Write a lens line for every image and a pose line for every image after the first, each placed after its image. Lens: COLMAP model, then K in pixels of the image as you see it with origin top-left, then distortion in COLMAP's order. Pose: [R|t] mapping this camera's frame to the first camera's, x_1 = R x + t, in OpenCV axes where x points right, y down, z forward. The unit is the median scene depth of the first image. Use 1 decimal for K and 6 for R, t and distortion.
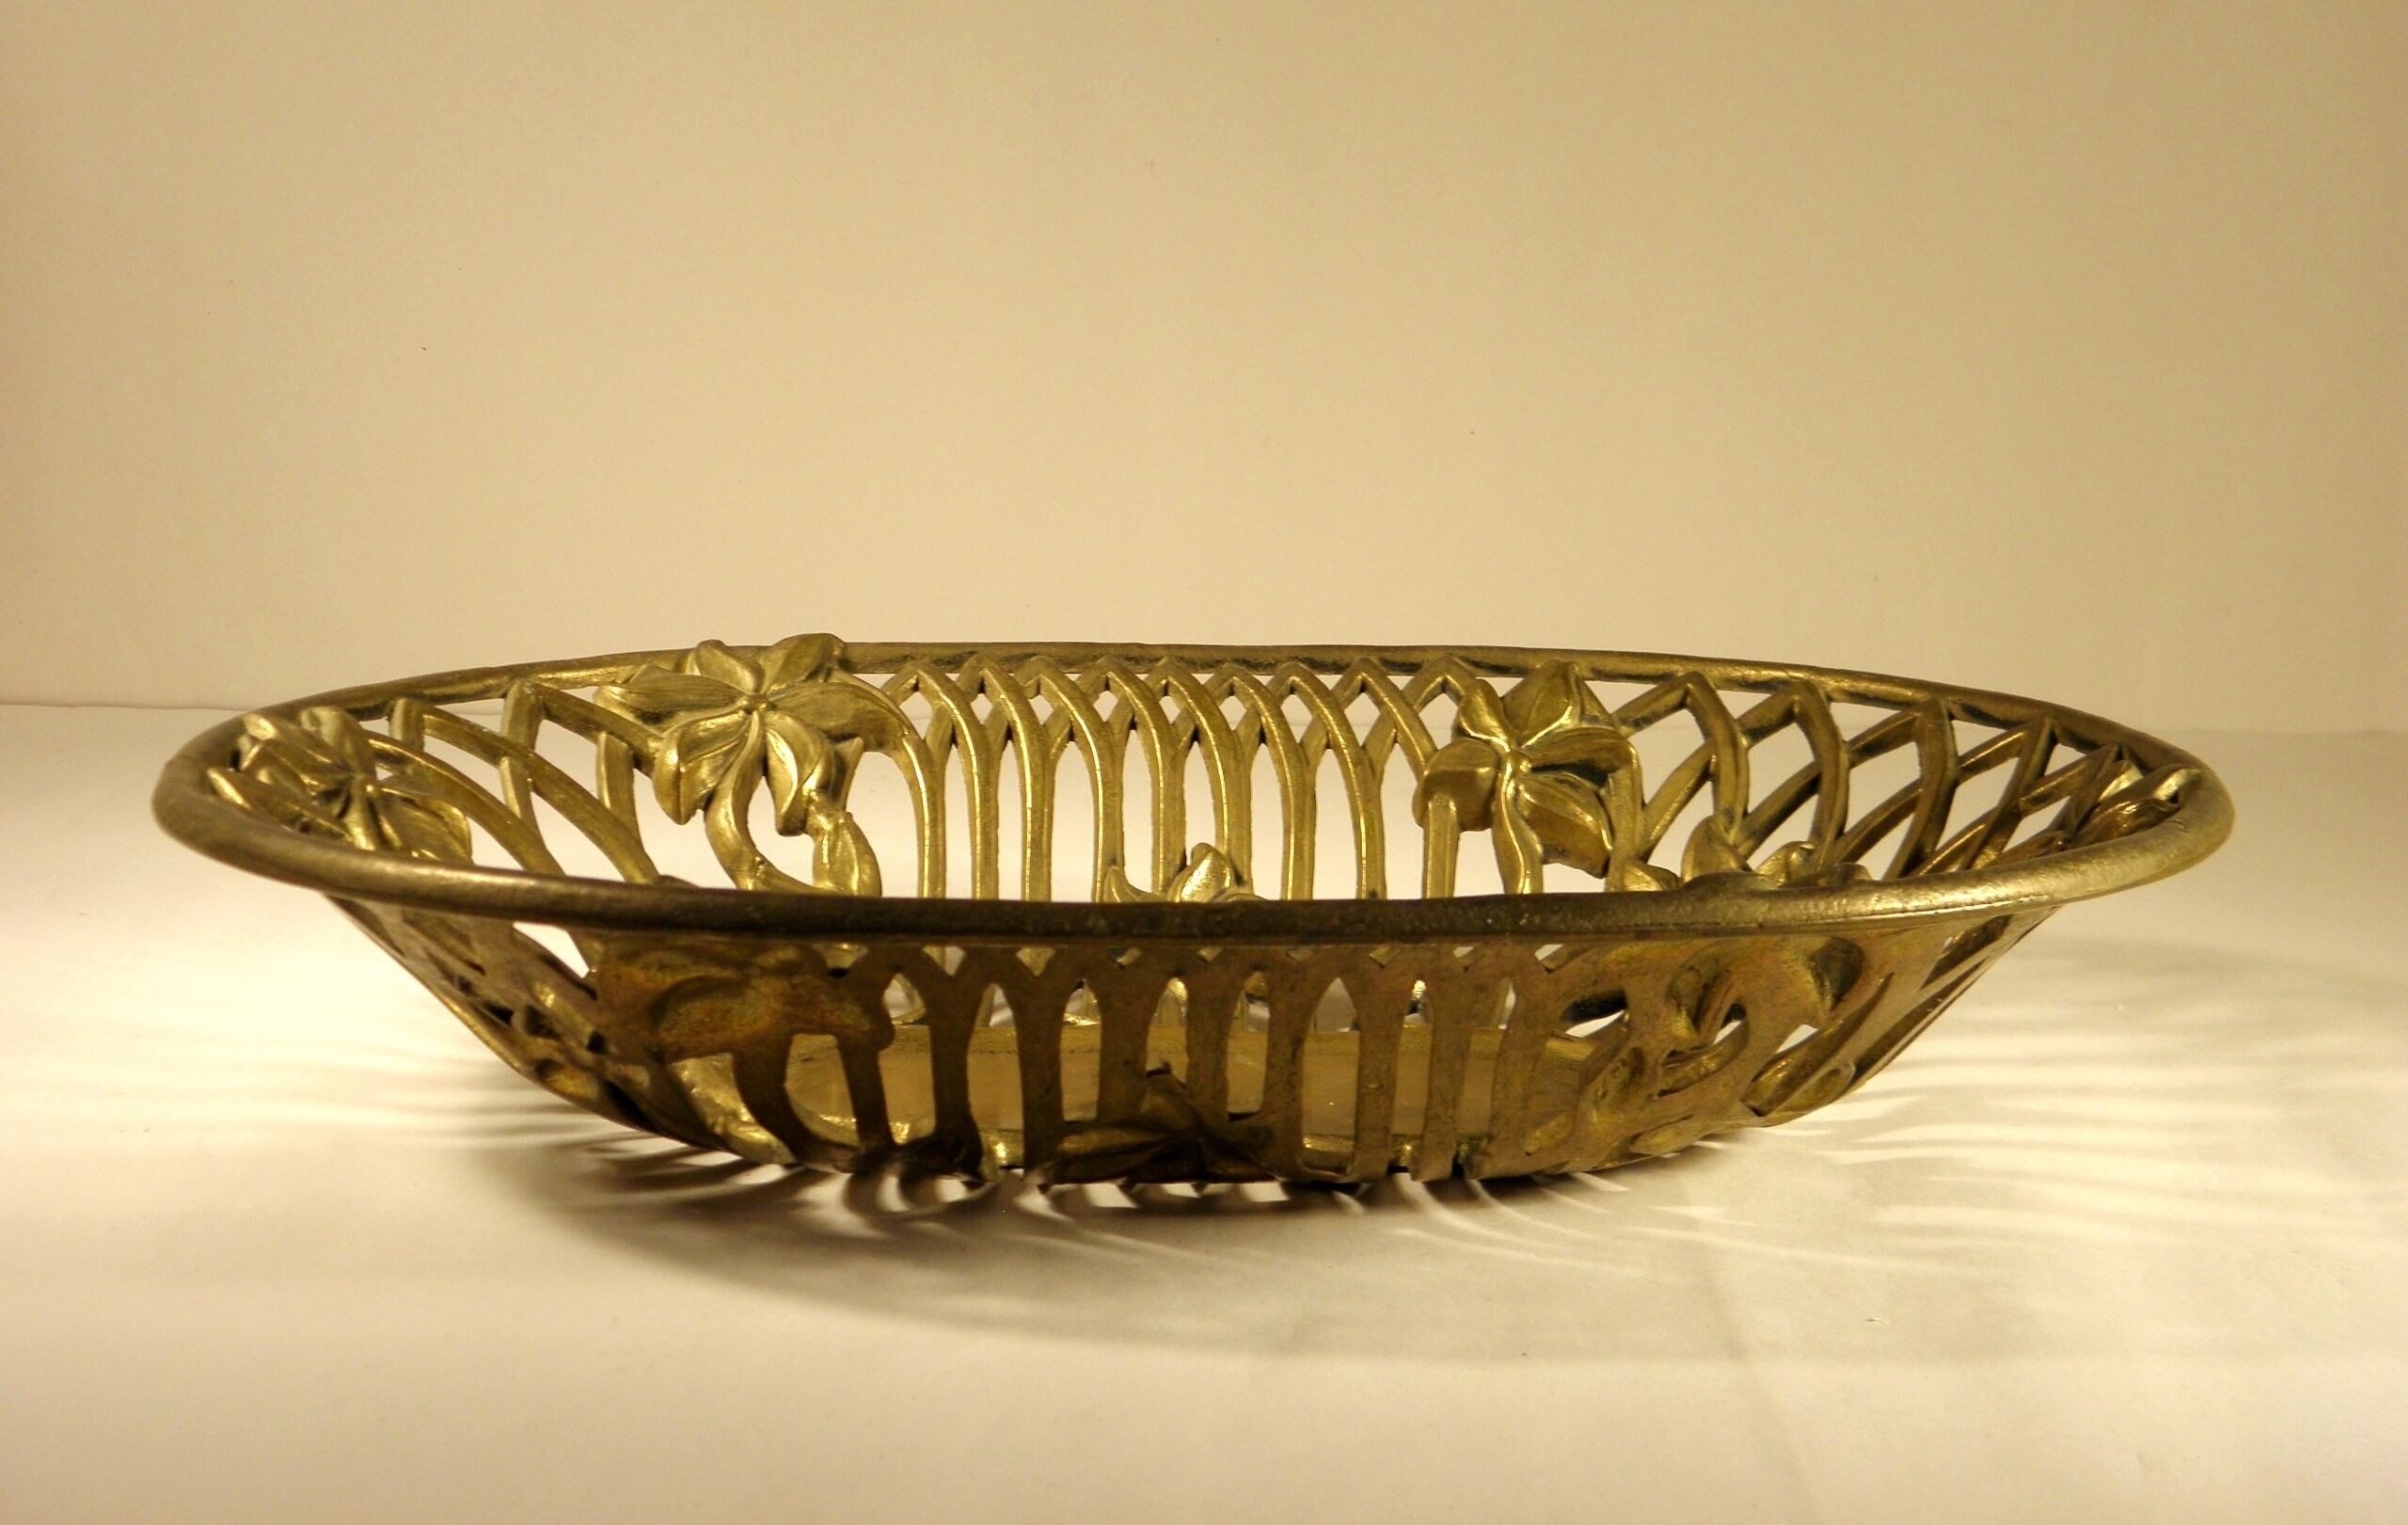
lens RADIAL K [[3832.2, 0, 1202.7], [0, 3832.2, 754.4], [0, 0, 1]] dist [0.097471, 0.000000]
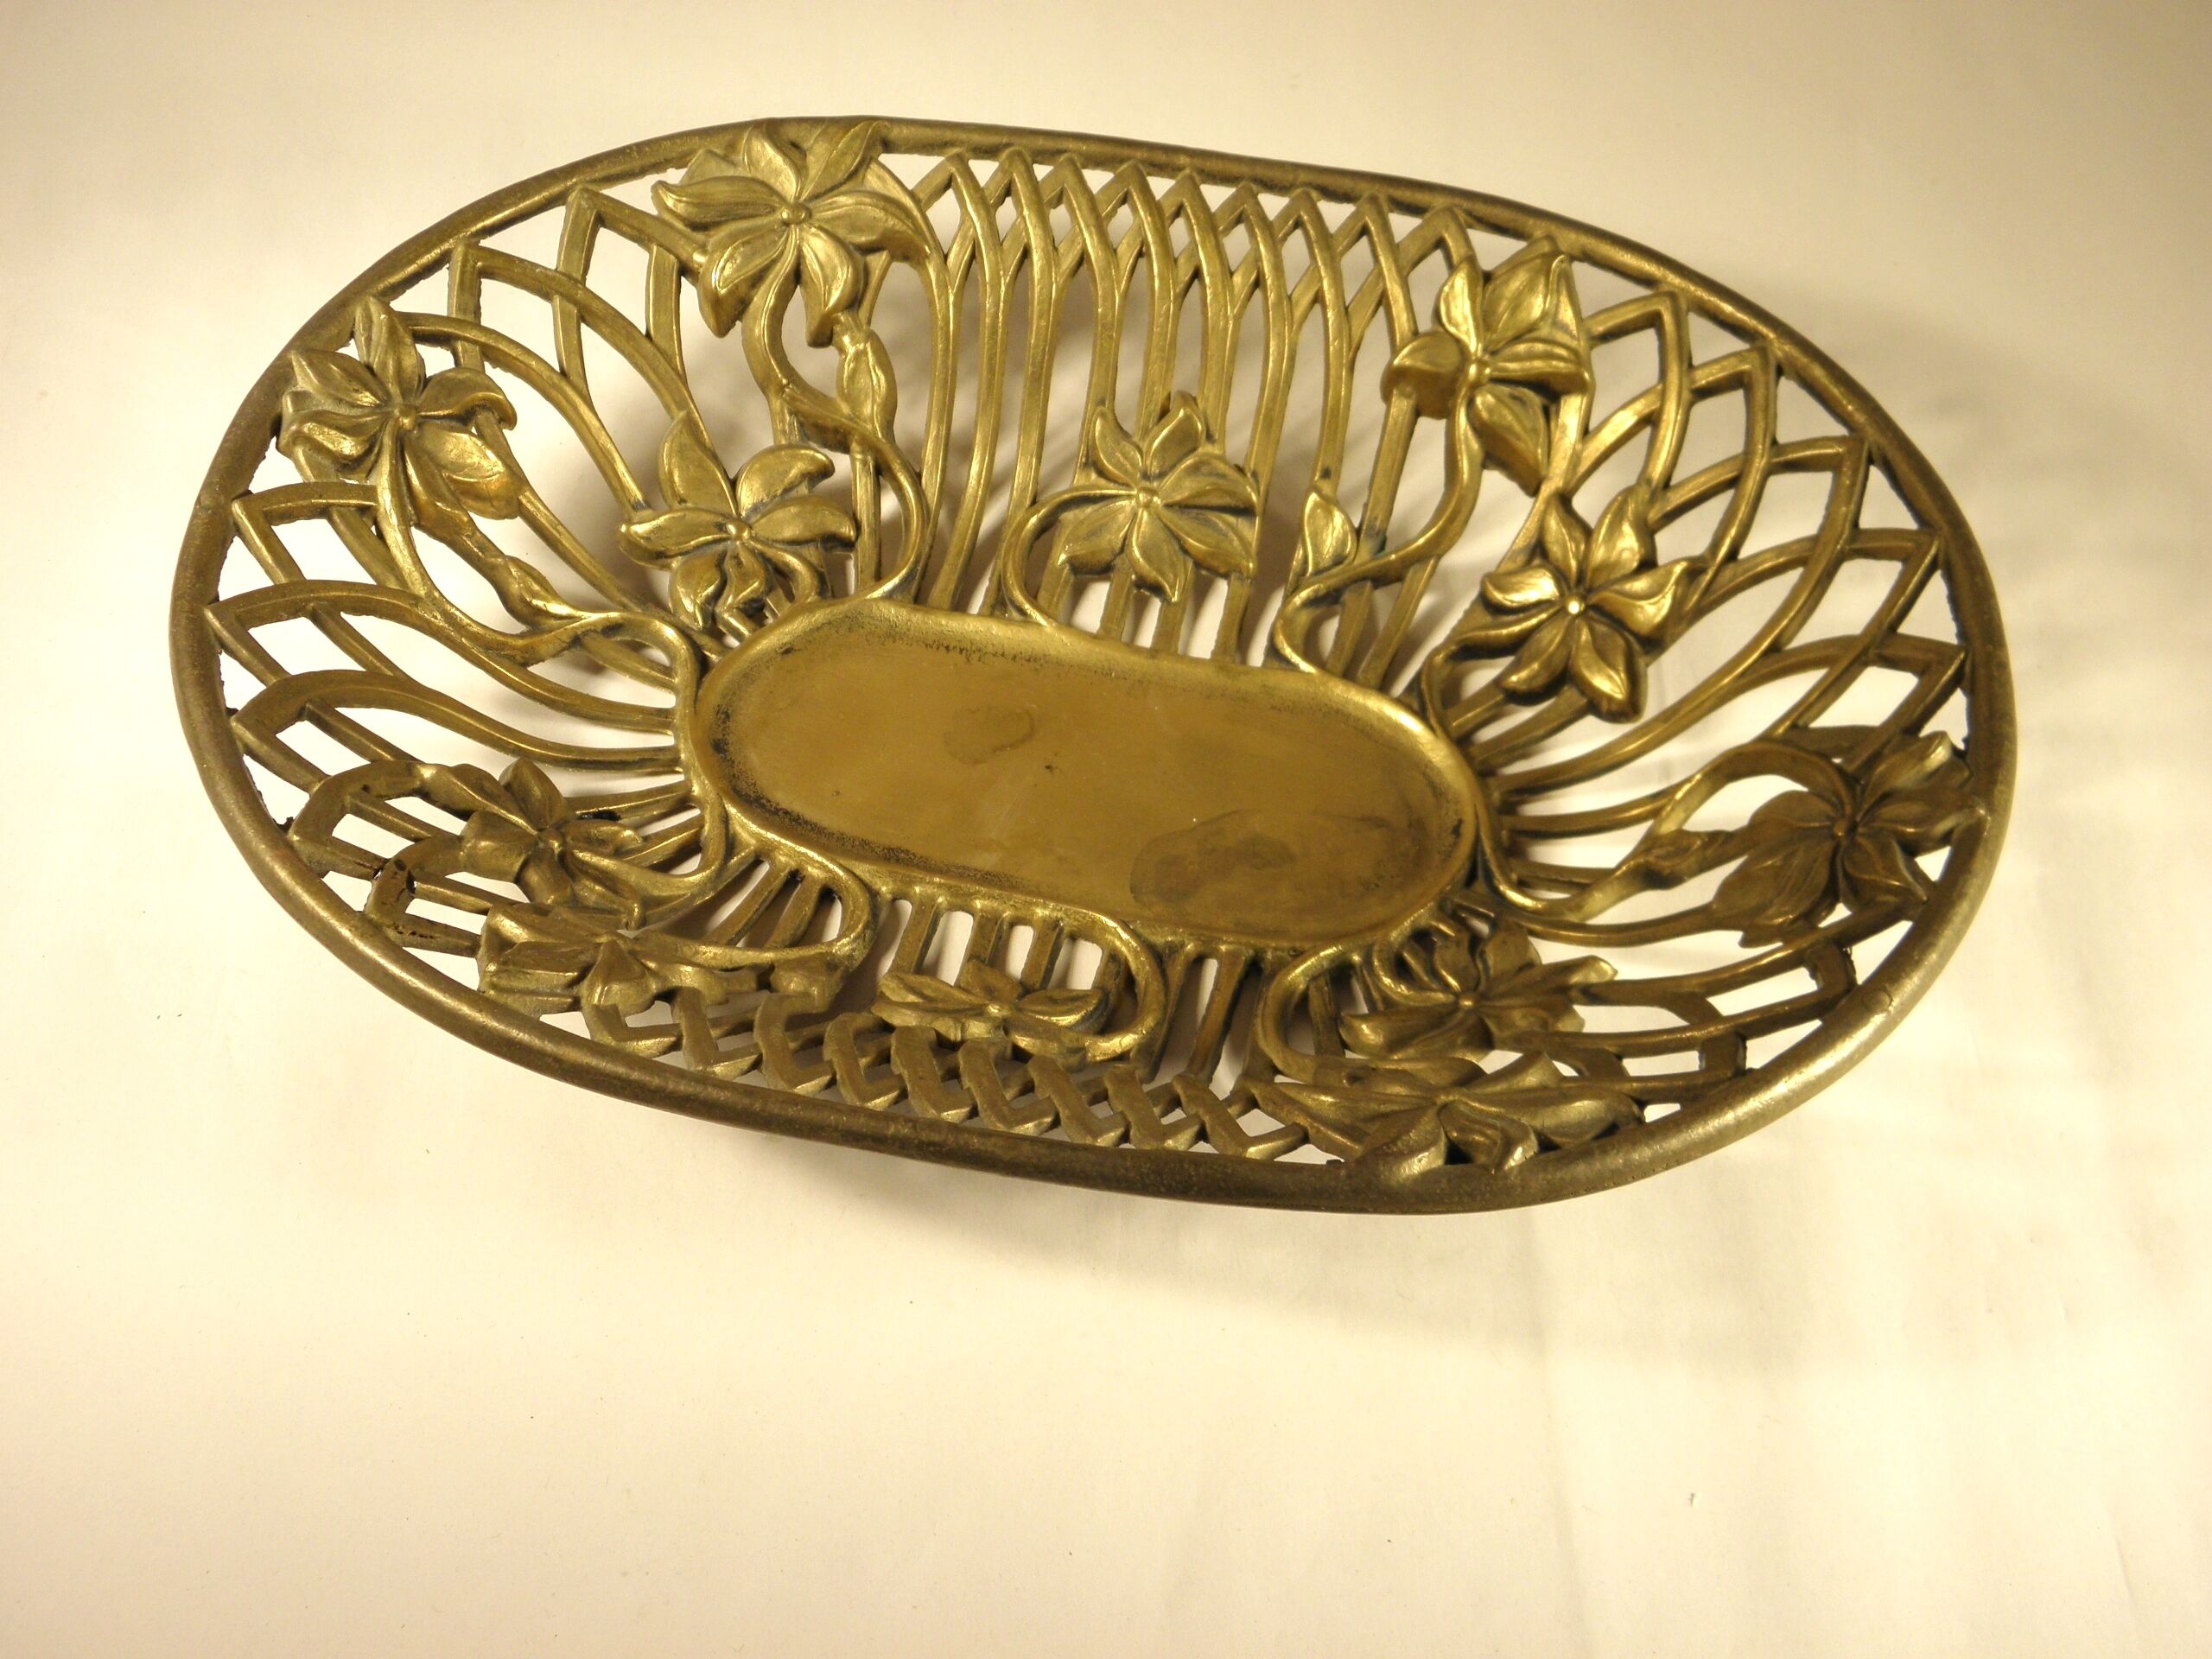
lens RADIAL K [[2840.3, 0, 1104.0], [0, 2840.3, 829.1], [0, 0, 1]] dist [0.000026, 0.000000]
pose [[0.974151, 0.176297, -0.141238, 0.115368], [-0.033050, 0.729739, 0.682926, -0.444301], [0.223465, -0.660606, 0.716703, 0.329829]]
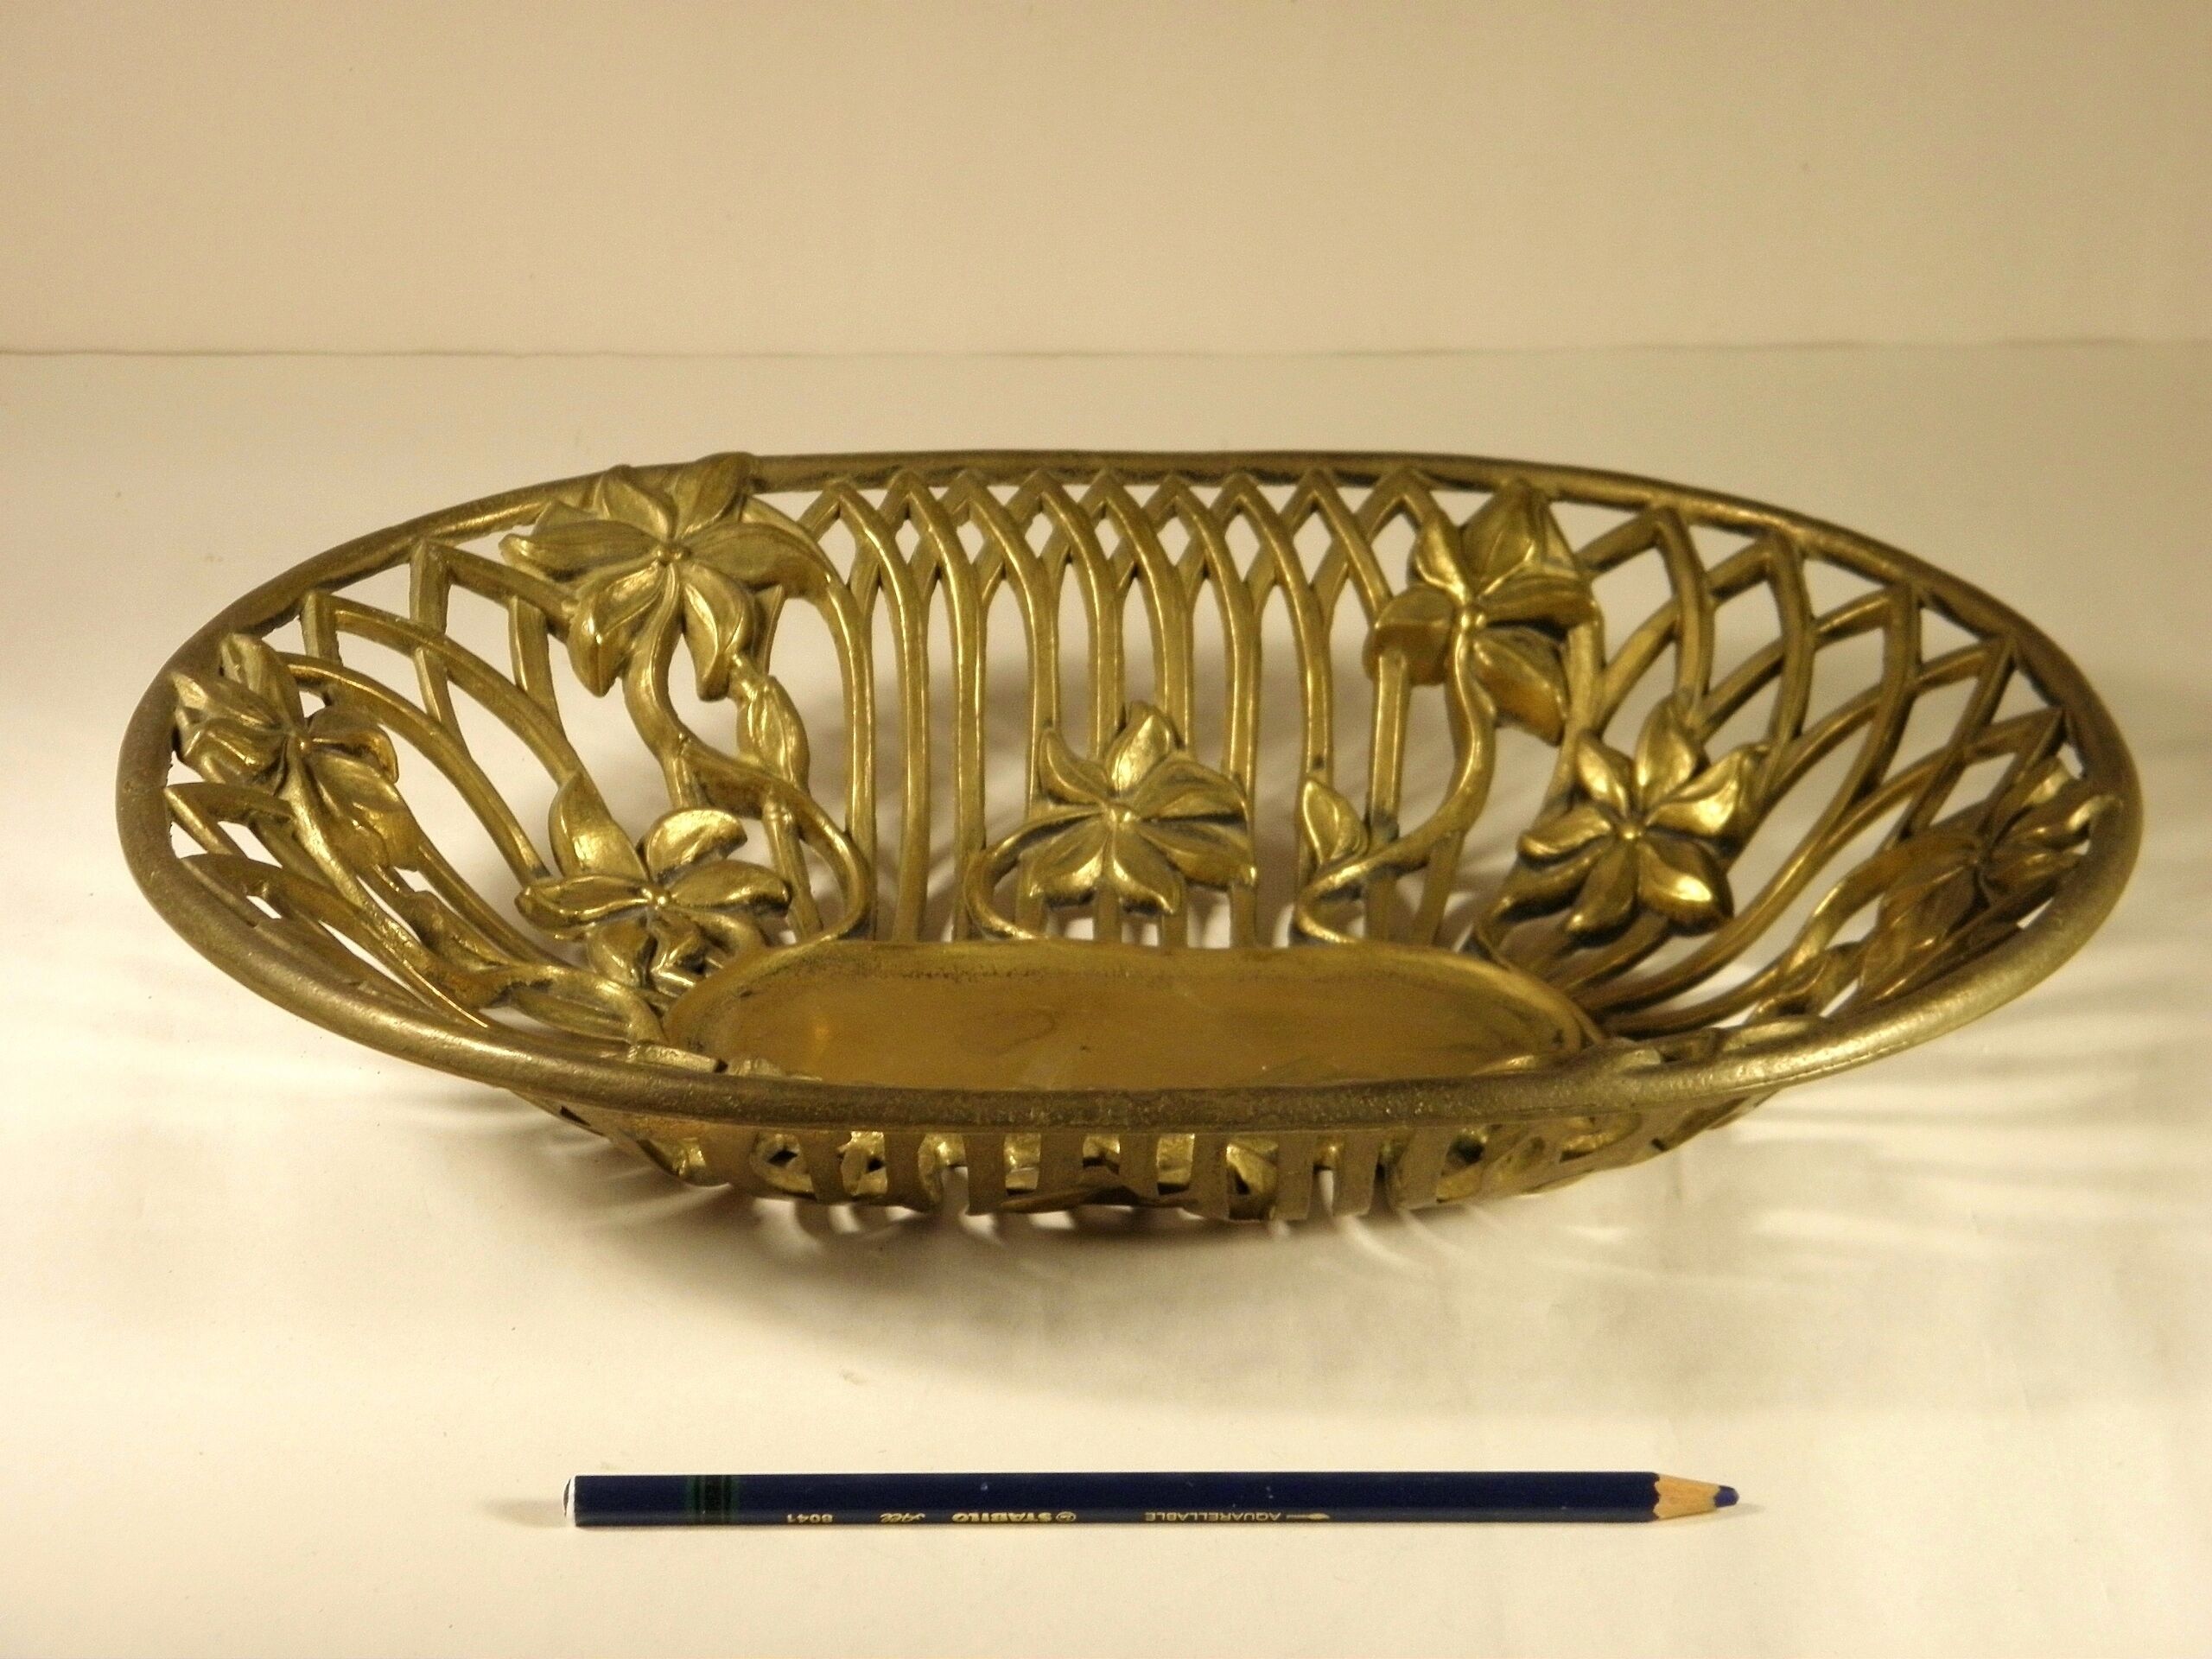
lens RADIAL K [[6817.4, 0, 1116.3], [0, 6817.4, 841.5], [0, 0, 1]] dist [0.498042, 0.000000]
pose [[0.999938, 0.002070, -0.010980, 0.012402], [0.001316, 0.954031, 0.299706, -0.456335], [0.011096, -0.299701, 0.953969, -0.639100]]
